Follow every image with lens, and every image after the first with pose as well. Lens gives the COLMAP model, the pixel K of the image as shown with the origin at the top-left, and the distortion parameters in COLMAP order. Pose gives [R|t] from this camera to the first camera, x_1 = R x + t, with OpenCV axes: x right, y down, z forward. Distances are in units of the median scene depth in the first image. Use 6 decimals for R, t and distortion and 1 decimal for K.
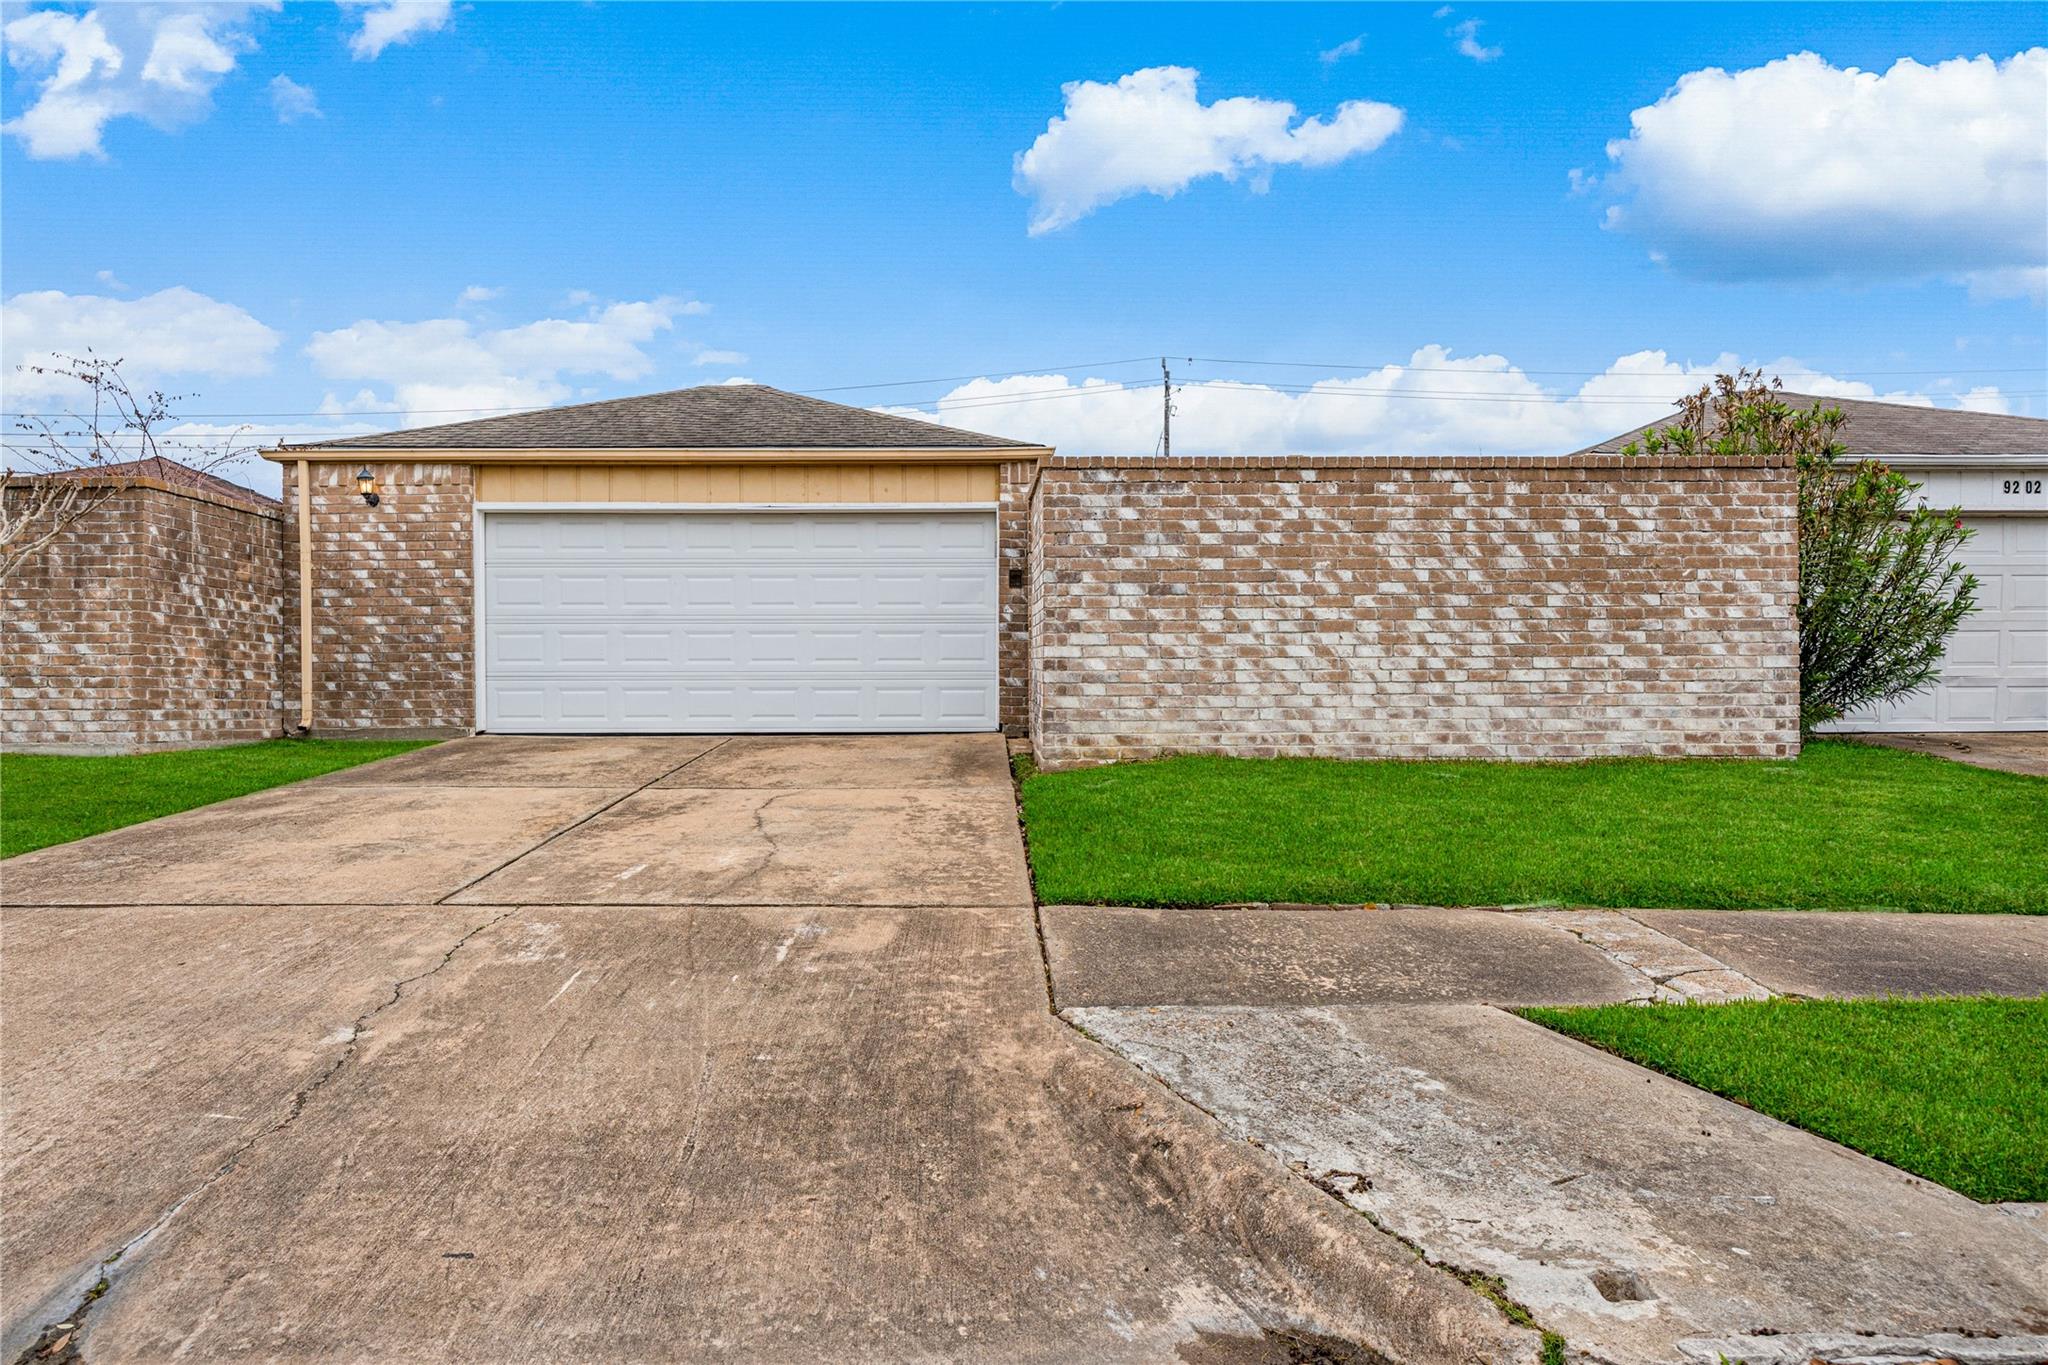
lens RADIAL K [[1246.5, 0, 1024.0], [0, 1246.5, 682.5], [0, 0, 1]] dist [-0.003464, 0.000638]
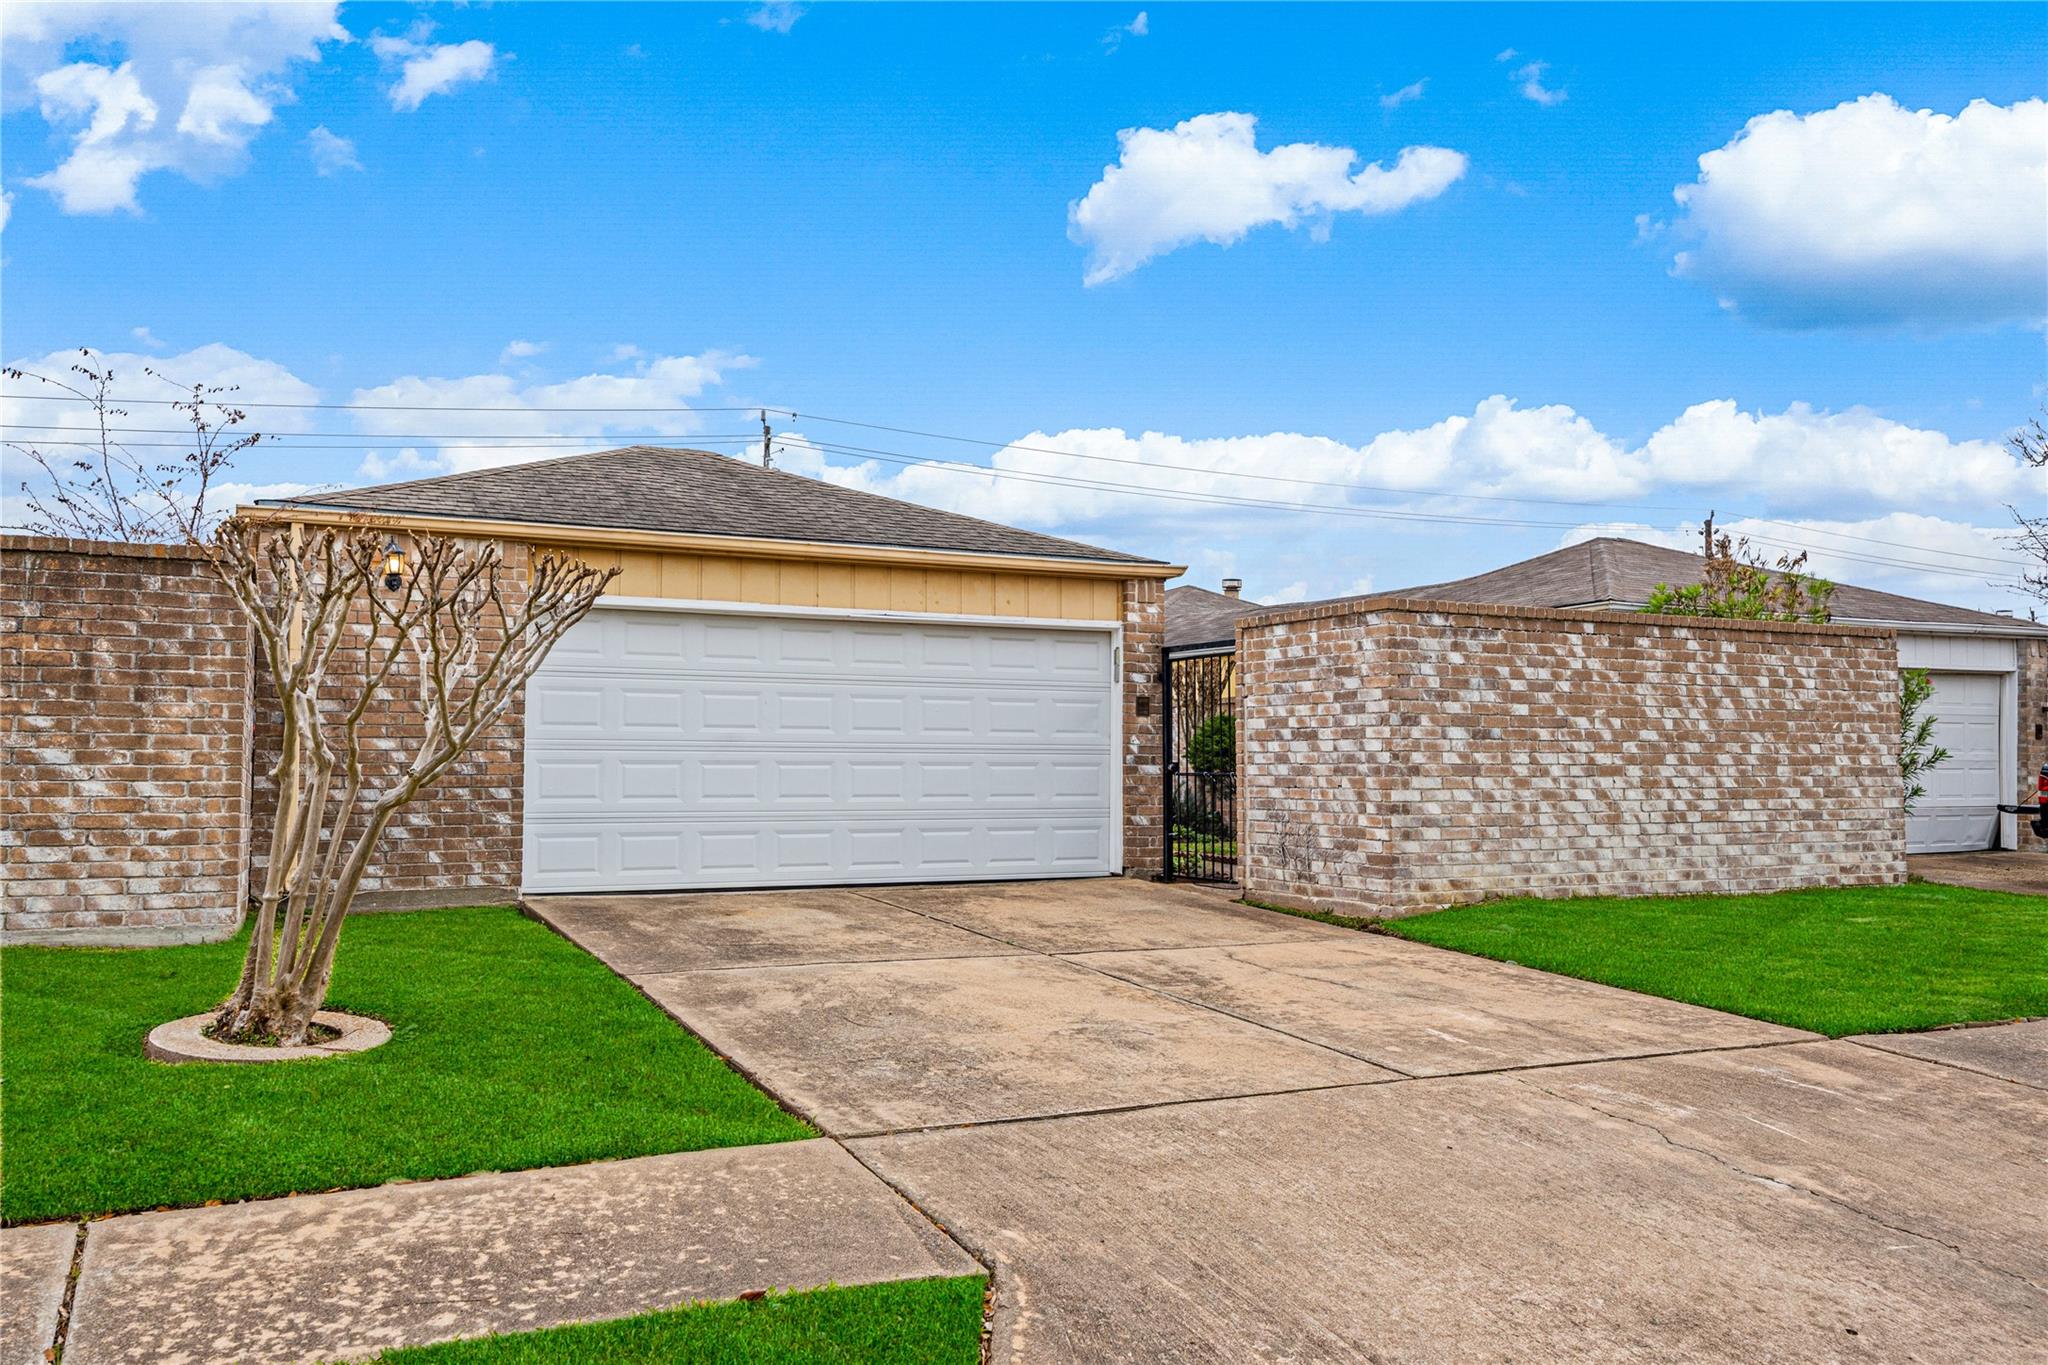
lens RADIAL K [[1566.9, 0, 1024.0], [0, 1566.9, 682.5], [0, 0, 1]] dist [-0.001327, 0.005696]
pose [[0.907374, 0.028540, 0.419354, -0.759453], [0.001743, 0.997428, -0.071653, -0.025431], [-0.420321, 0.065747, 0.904990, 0.000568]]
